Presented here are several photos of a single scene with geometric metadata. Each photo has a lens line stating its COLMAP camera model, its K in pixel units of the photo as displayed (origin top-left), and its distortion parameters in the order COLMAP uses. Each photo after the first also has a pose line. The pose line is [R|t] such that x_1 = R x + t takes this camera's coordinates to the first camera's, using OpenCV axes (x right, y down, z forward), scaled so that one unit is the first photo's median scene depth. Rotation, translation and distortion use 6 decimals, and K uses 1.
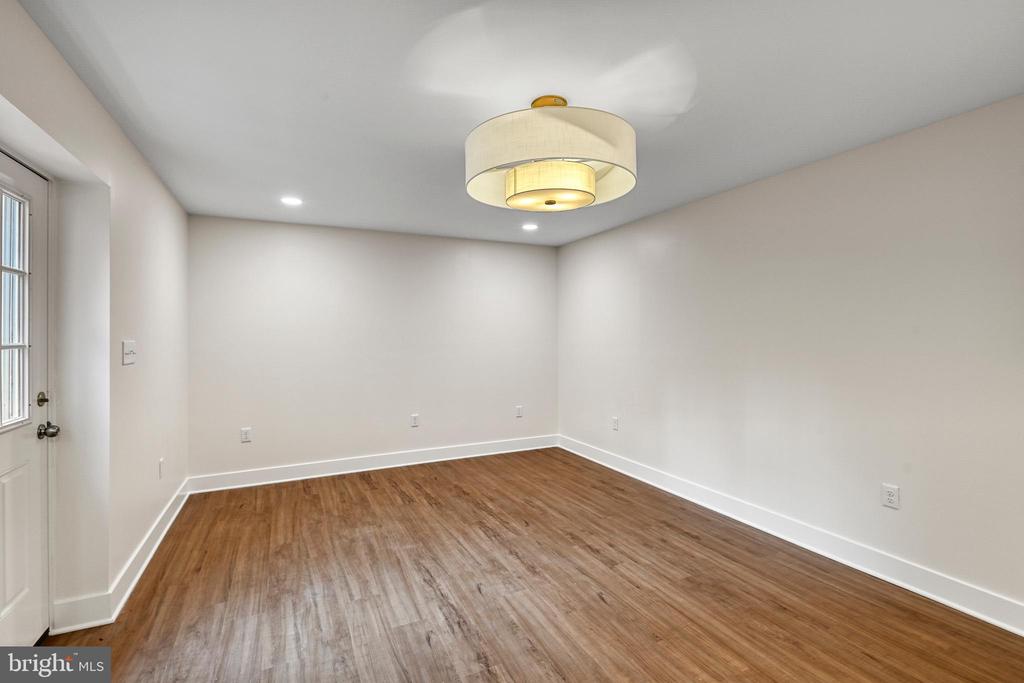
lens RADIAL K [[472.0, 0, 512.8], [0, 472.0, 337.7], [0, 0, 1]] dist [0.000013, -0.000047]
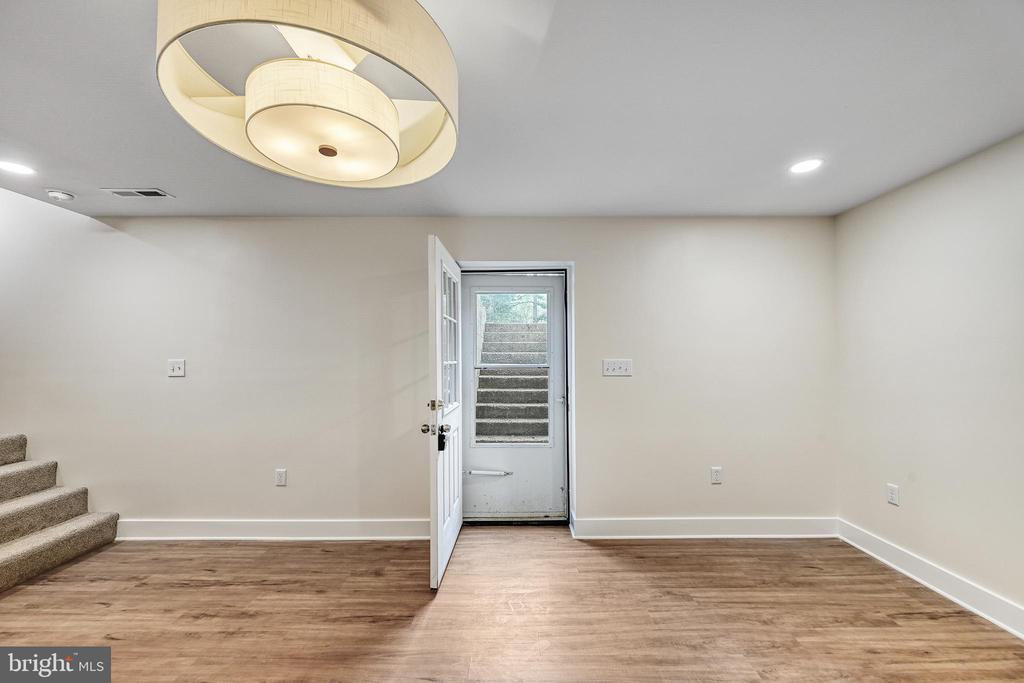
lens RADIAL K [[404.3, 0, 516.2], [0, 404.3, 349.4], [0, 0, 1]] dist [0.001424, 0.000693]
pose [[-0.439447, -0.009940, -0.898213, 0.322231], [0.000562, 0.999936, -0.011341, -0.009278], [0.898268, -0.005489, -0.439413, 1.012598]]
